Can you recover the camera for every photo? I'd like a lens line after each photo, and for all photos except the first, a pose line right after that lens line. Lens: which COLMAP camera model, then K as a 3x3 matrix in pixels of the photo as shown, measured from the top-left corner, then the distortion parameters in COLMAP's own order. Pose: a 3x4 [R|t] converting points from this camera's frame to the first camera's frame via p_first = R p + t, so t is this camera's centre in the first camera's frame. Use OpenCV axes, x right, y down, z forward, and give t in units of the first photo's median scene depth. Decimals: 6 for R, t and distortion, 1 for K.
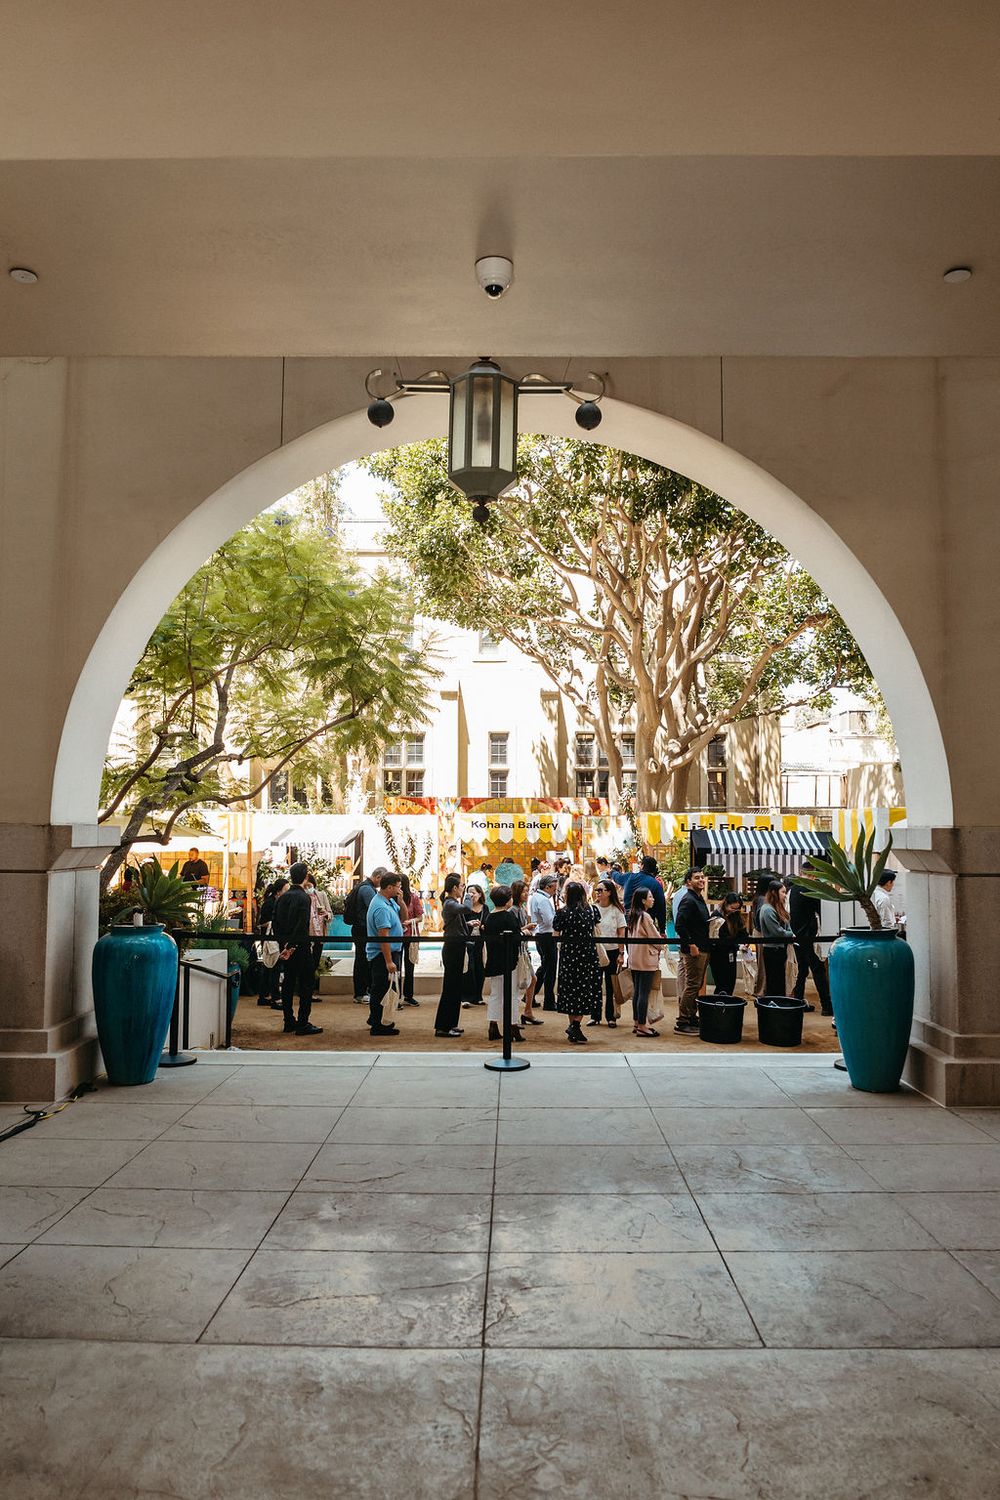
lens RADIAL K [[1115.6, 0, 496.0], [0, 1115.6, 751.9], [0, 0, 1]] dist [-0.021853, 0.008341]
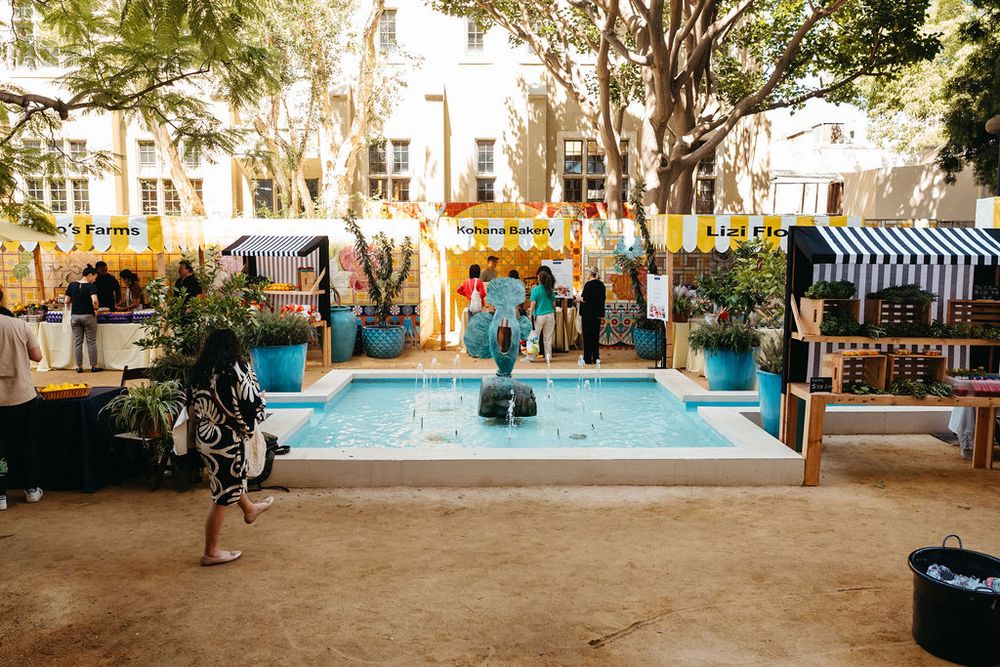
lens RADIAL K [[743.7, 0, 500.5], [0, 743.7, 330.7], [0, 0, 1]] dist [-0.021853, 0.008341]
pose [[0.999568, -0.007042, 0.028535, -0.007913], [0.001677, 0.982955, 0.183839, 0.055601], [-0.029343, -0.183712, 0.982542, 0.635345]]
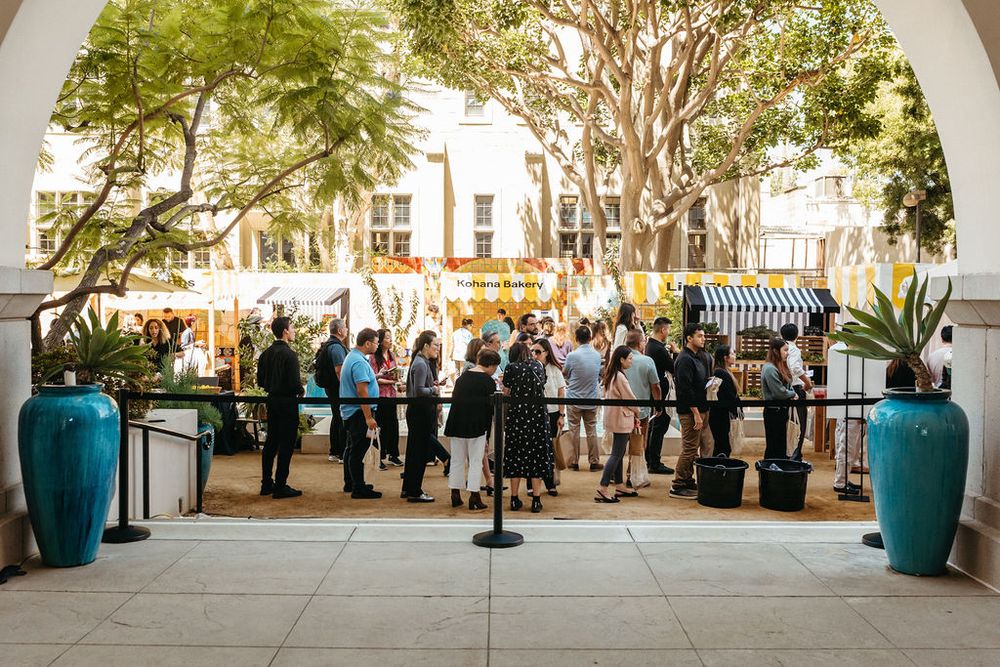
lens RADIAL K [[1003.0, 0, 494.3], [0, 1003.0, 332.8], [0, 0, 1]] dist [-0.001354, 0.000000]
pose [[0.999875, 0.002798, 0.015542, -0.004088], [-0.004436, 0.994321, 0.106326, 0.020298], [-0.015156, -0.106382, 0.994210, 0.146247]]
